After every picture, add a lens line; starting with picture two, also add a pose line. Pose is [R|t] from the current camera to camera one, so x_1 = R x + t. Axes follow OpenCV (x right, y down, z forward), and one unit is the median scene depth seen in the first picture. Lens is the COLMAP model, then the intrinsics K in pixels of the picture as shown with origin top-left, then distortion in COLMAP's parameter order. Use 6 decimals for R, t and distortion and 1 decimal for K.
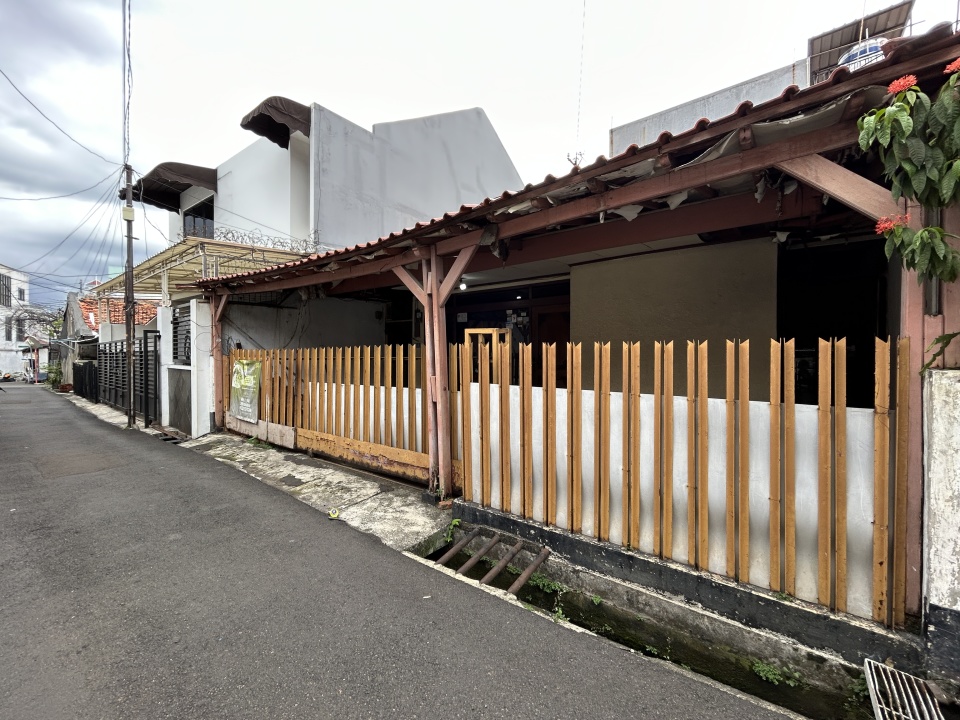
lens RADIAL K [[390.7, 0, 475.8], [0, 390.7, 356.4], [0, 0, 1]] dist [-0.003895, 0.002188]
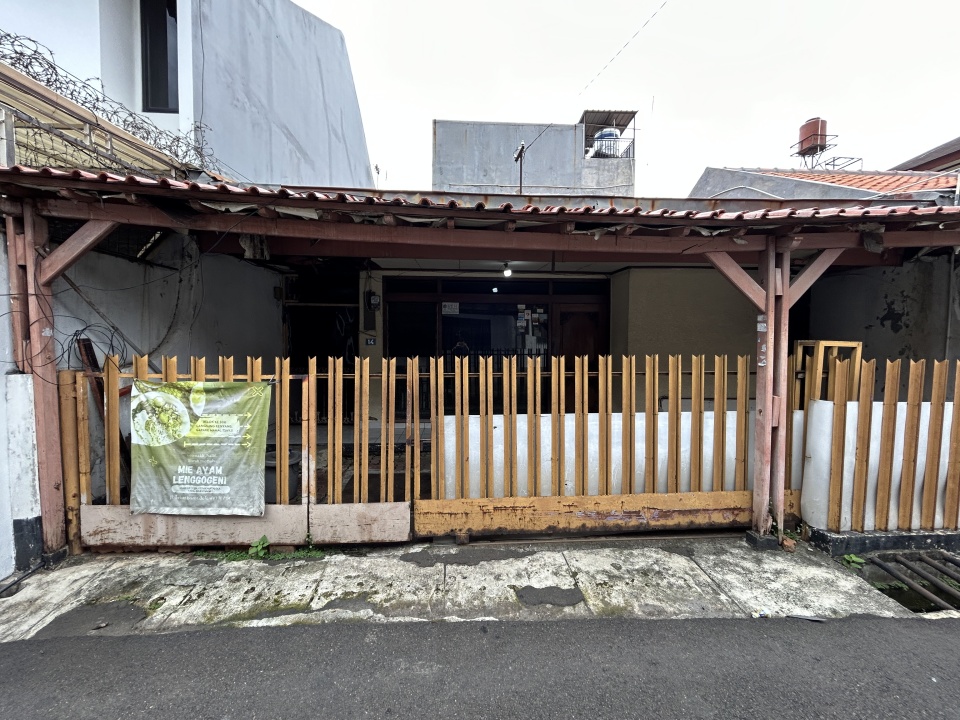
lens RADIAL K [[390.7, 0, 477.0], [0, 390.7, 357.6], [0, 0, 1]] dist [-0.003895, 0.002188]
pose [[0.753570, -0.021004, 0.657032, -0.959871], [-0.001427, 0.999435, 0.033587, -0.048868], [-0.657366, -0.026248, 0.753114, 0.679925]]
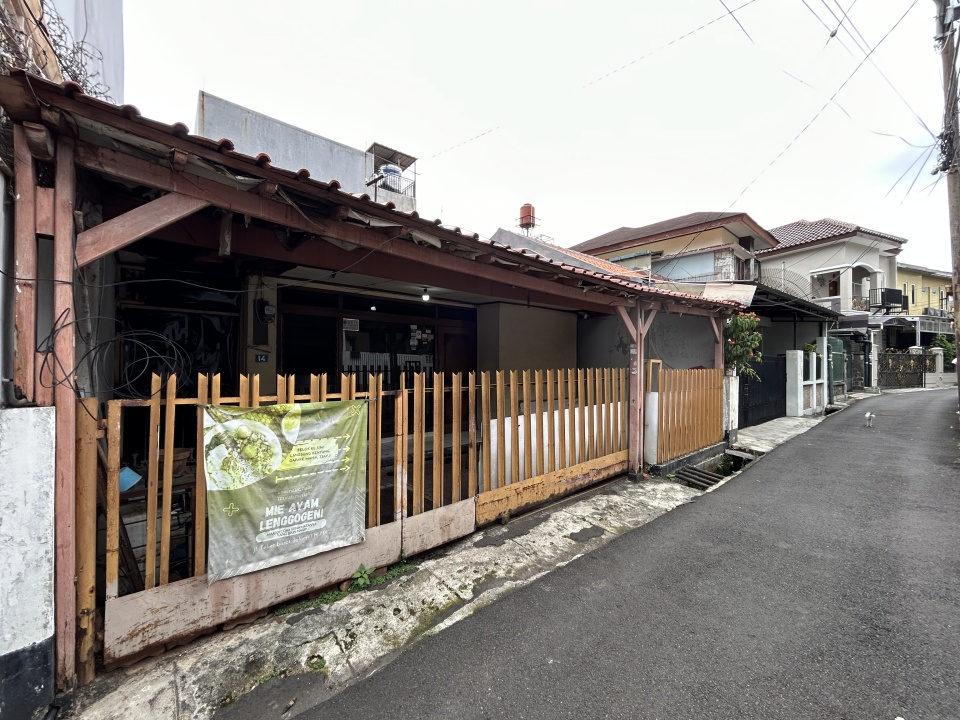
lens RADIAL K [[390.7, 0, 477.5], [0, 390.7, 357.8], [0, 0, 1]] dist [-0.003895, 0.002188]
pose [[0.191879, 0.012209, 0.981343, -1.394651], [-0.001312, 0.999925, -0.012183, -0.045487], [-0.981418, 0.001050, 0.191881, 1.118868]]
